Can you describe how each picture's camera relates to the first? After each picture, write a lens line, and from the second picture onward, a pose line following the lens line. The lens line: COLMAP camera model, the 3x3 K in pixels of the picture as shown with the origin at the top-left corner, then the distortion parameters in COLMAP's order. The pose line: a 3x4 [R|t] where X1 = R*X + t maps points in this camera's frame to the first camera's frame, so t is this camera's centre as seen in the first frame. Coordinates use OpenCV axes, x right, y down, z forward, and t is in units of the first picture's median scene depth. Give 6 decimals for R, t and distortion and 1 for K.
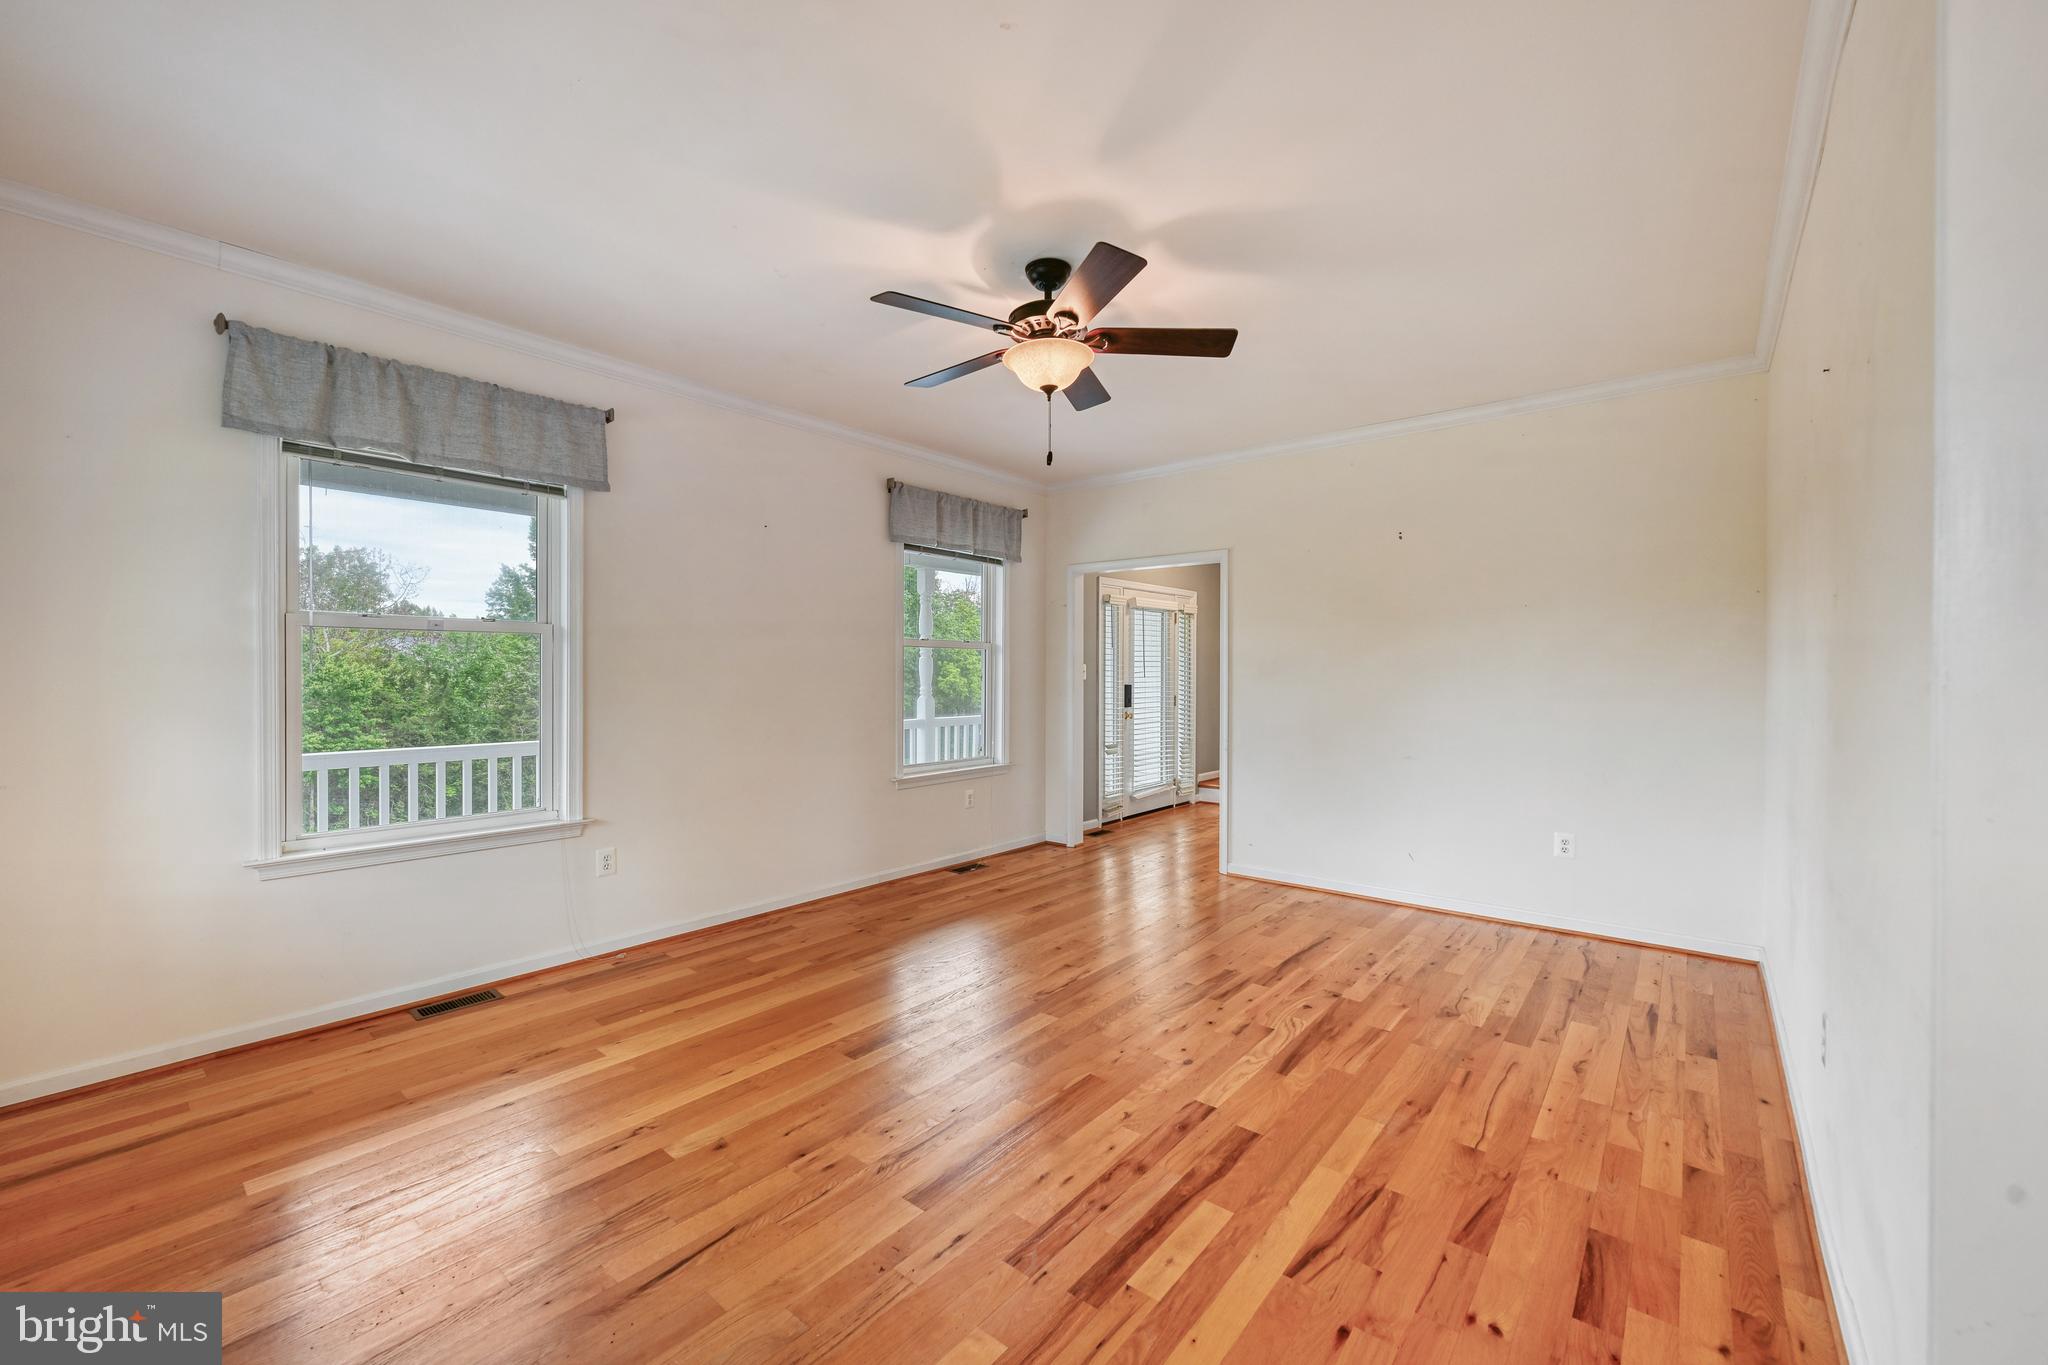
lens RADIAL K [[813.7, 0, 1014.1], [0, 813.7, 674.7], [0, 0, 1]] dist [-0.001059, -0.000315]
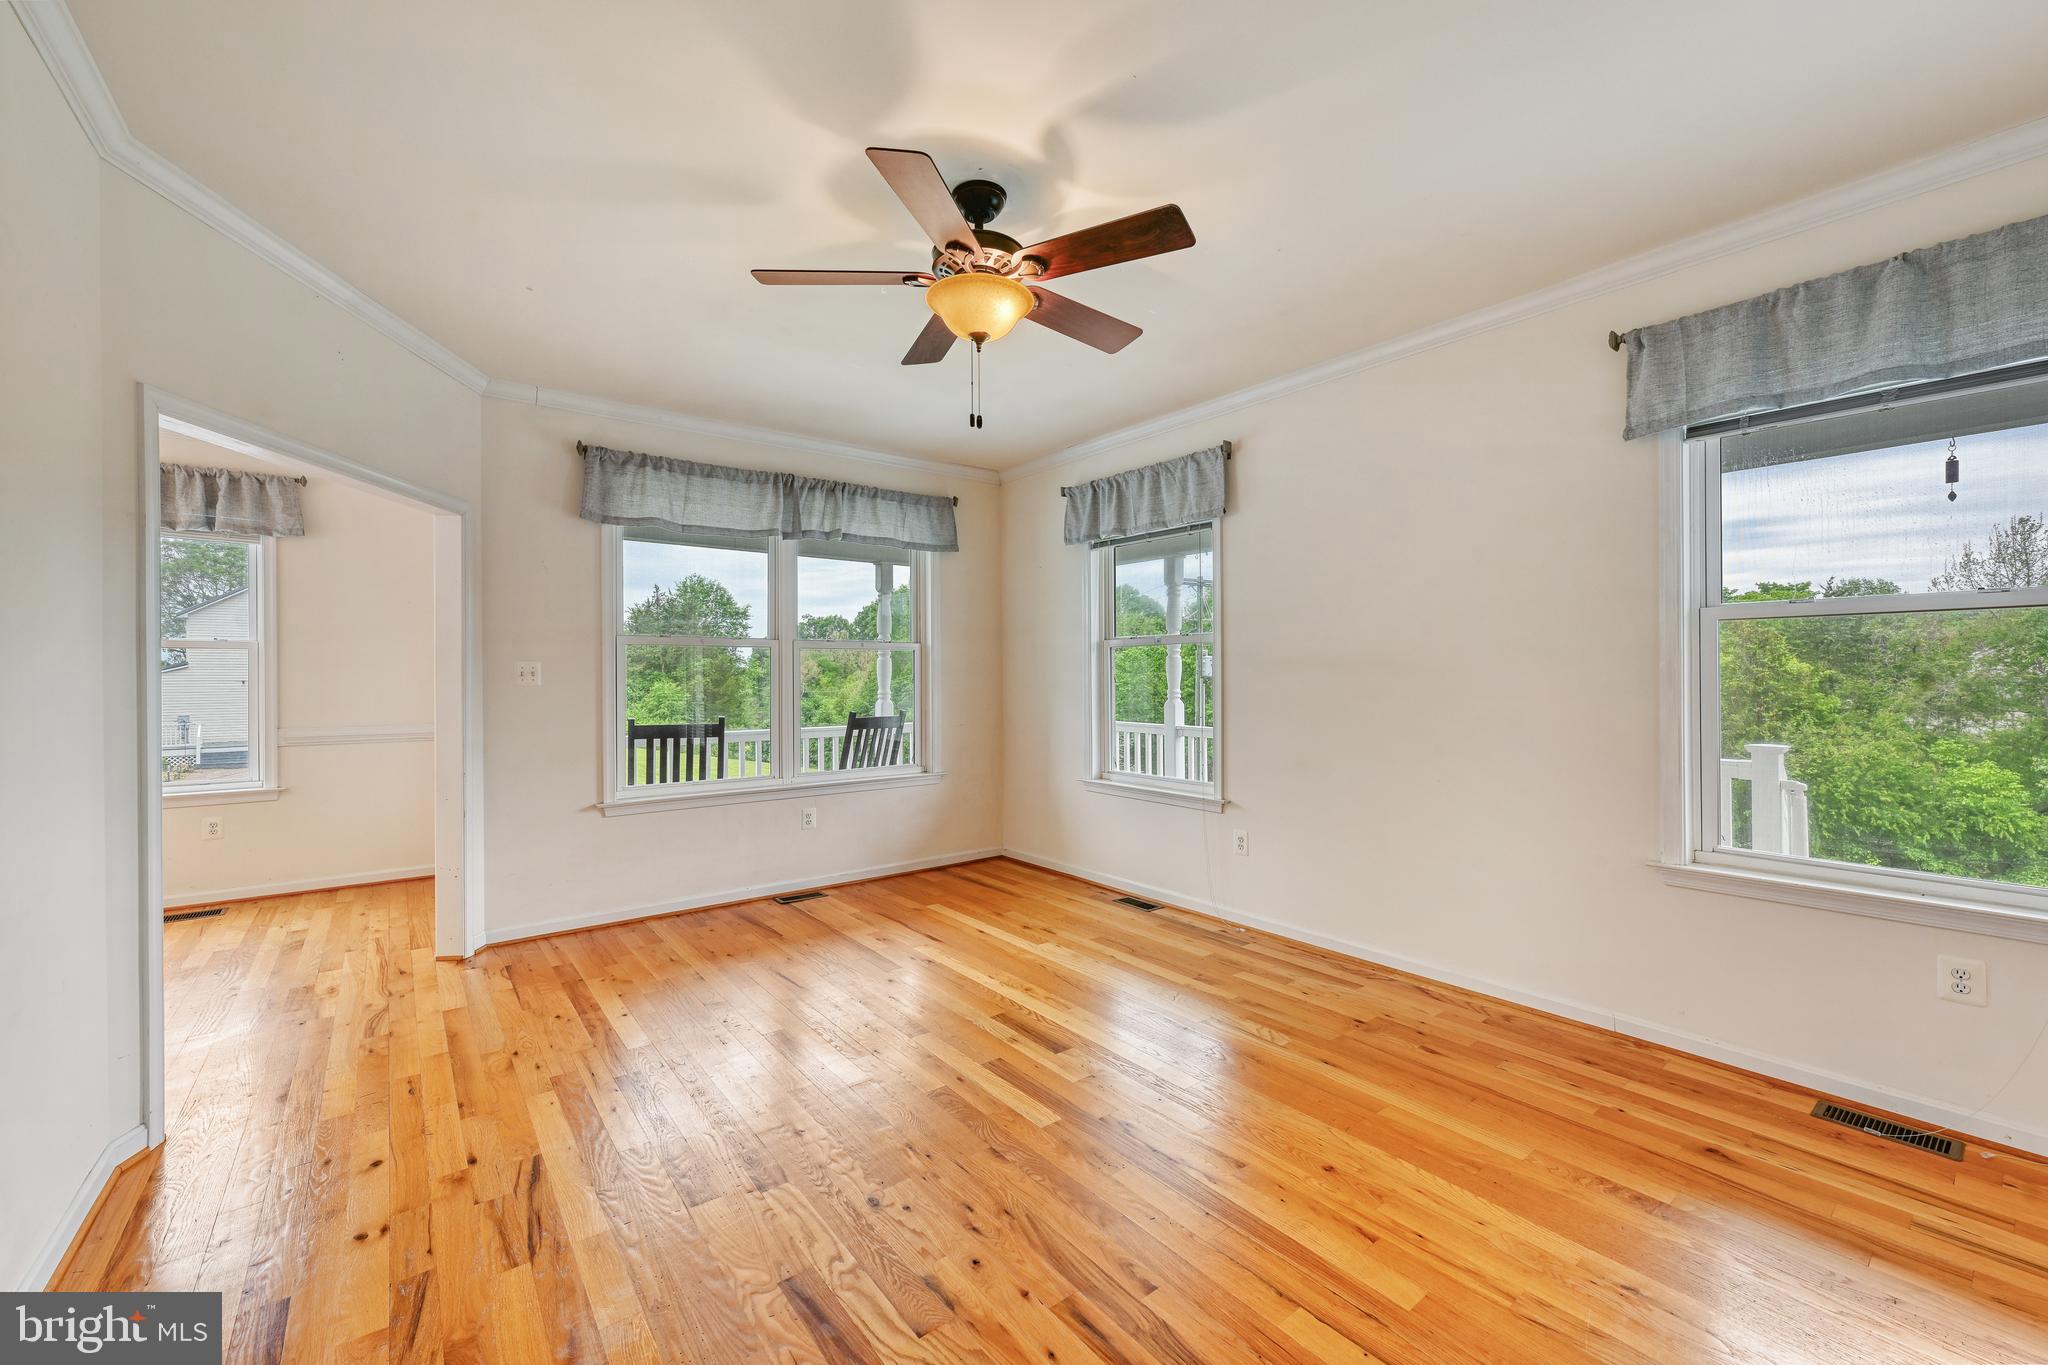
lens RADIAL K [[824.8, 0, 1011.7], [0, 824.8, 659.5], [0, 0, 1]] dist [0.000357, 0.000229]
pose [[-0.225319, -0.019484, -0.974090, 0.768692], [0.003671, 0.999776, -0.020847, 0.002809], [0.974278, -0.008274, -0.225197, 1.081646]]
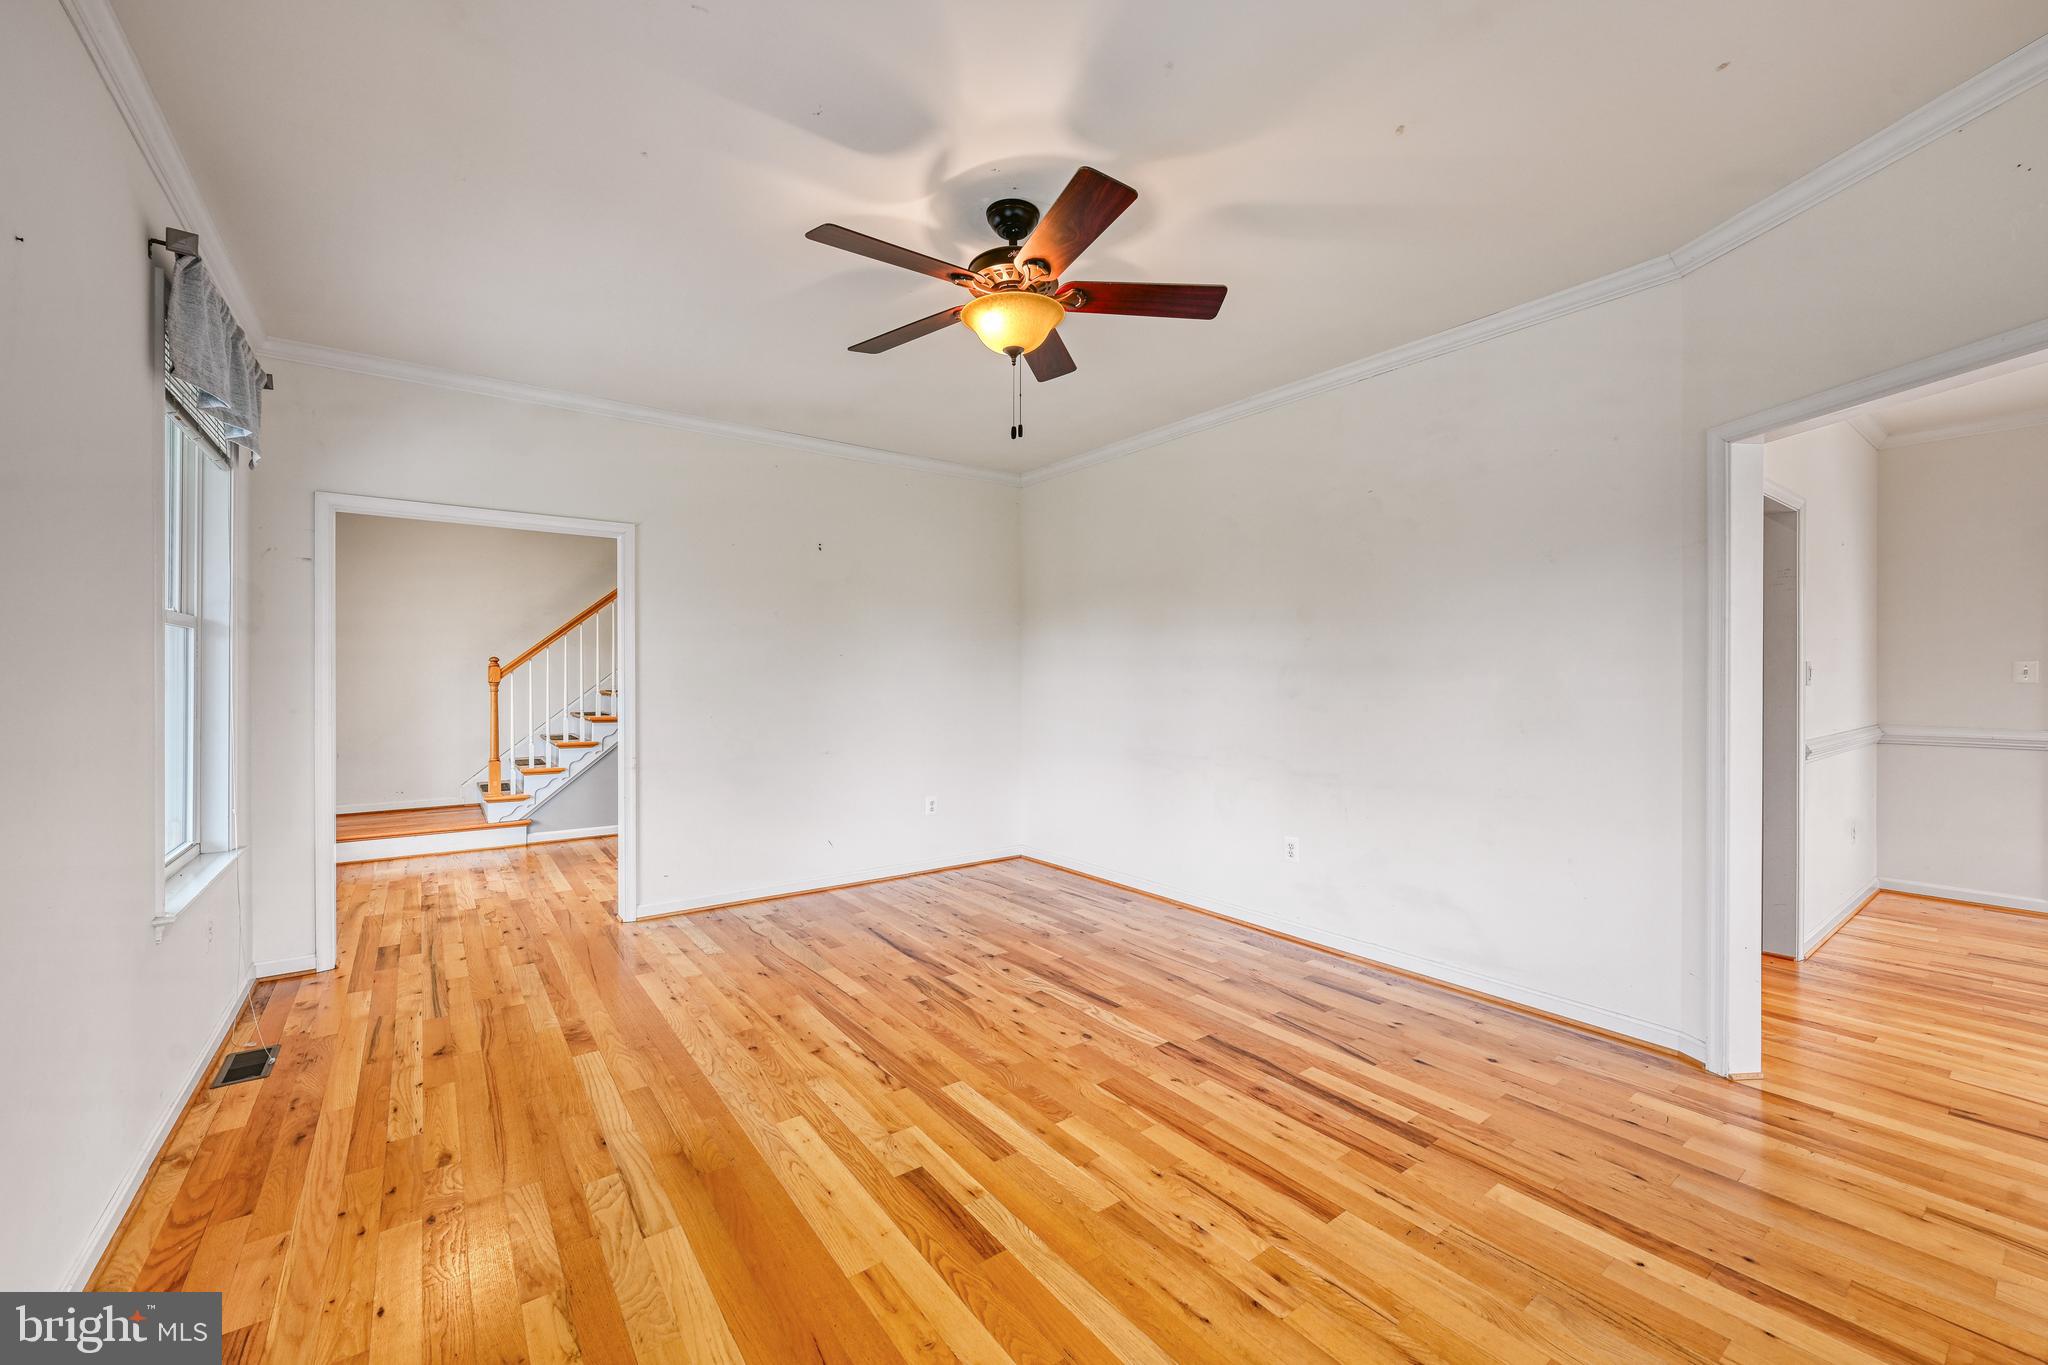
lens RADIAL K [[808.4, 0, 1026.3], [0, 808.4, 681.0], [0, 0, 1]] dist [-0.000938, 0.000216]
pose [[0.232089, -0.007546, 0.972665, -0.703090], [0.001803, 0.999972, 0.007328, -0.000972], [-0.972693, 0.000053, 0.232096, 0.694343]]
